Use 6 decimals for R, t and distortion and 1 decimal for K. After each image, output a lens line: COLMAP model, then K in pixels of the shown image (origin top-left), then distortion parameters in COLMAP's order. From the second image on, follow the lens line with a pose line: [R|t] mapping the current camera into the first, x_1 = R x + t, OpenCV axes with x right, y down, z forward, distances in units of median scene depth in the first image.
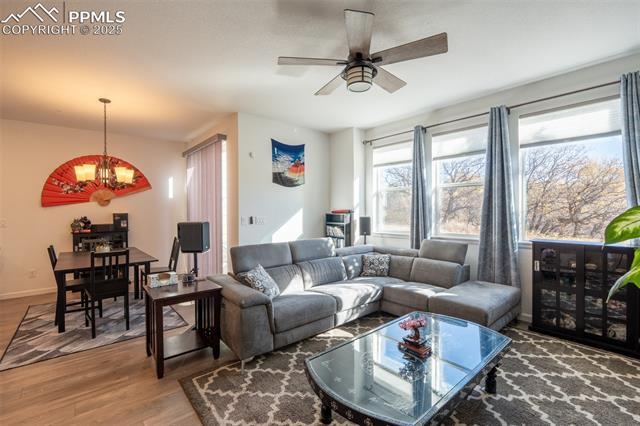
lens RADIAL K [[283.2, 0, 322.2], [0, 283.2, 212.7], [0, 0, 1]] dist [-0.009771, 0.001209]
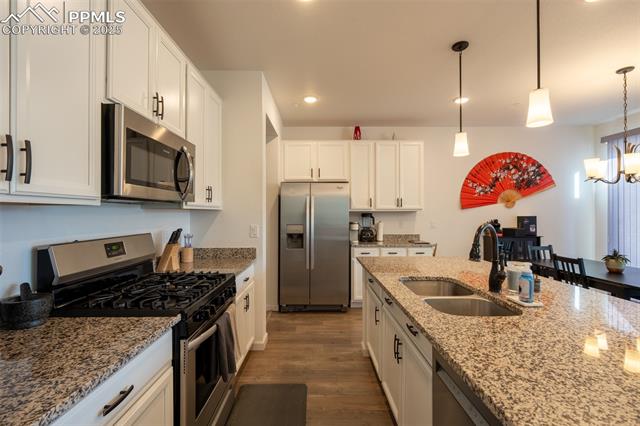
lens RADIAL K [[283.2, 0, 316.3], [0, 283.2, 212.2], [0, 0, 1]] dist [-0.009771, 0.001209]
pose [[0.751764, 0.003002, -0.659425, -0.718156], [-0.008289, 0.999954, -0.004898, -0.000762], [0.659380, 0.009149, 0.751754, -0.099729]]
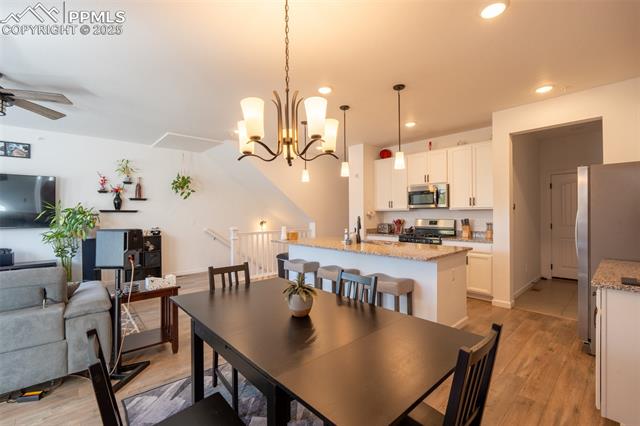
lens RADIAL K [[283.2, 0, 318.1], [0, 283.2, 214.3], [0, 0, 1]] dist [-0.009771, 0.001209]
pose [[-0.999821, 0.012806, -0.013960, -0.649500], [0.012669, 0.999872, 0.009808, -0.006629], [0.014084, 0.009629, -0.999854, 1.171340]]
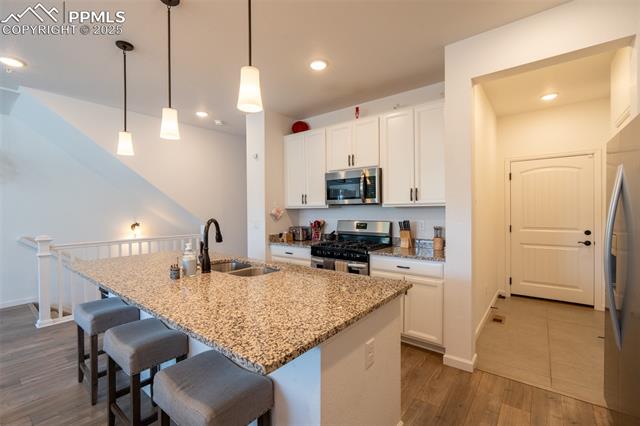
lens RADIAL K [[283.2, 0, 318.6], [0, 283.2, 215.1], [0, 0, 1]] dist [-0.009771, 0.001209]
pose [[-0.983799, 0.016281, -0.178533, -0.880241], [0.012537, 0.999678, 0.022076, -0.004243], [0.178835, 0.019480, -0.983686, 0.774633]]
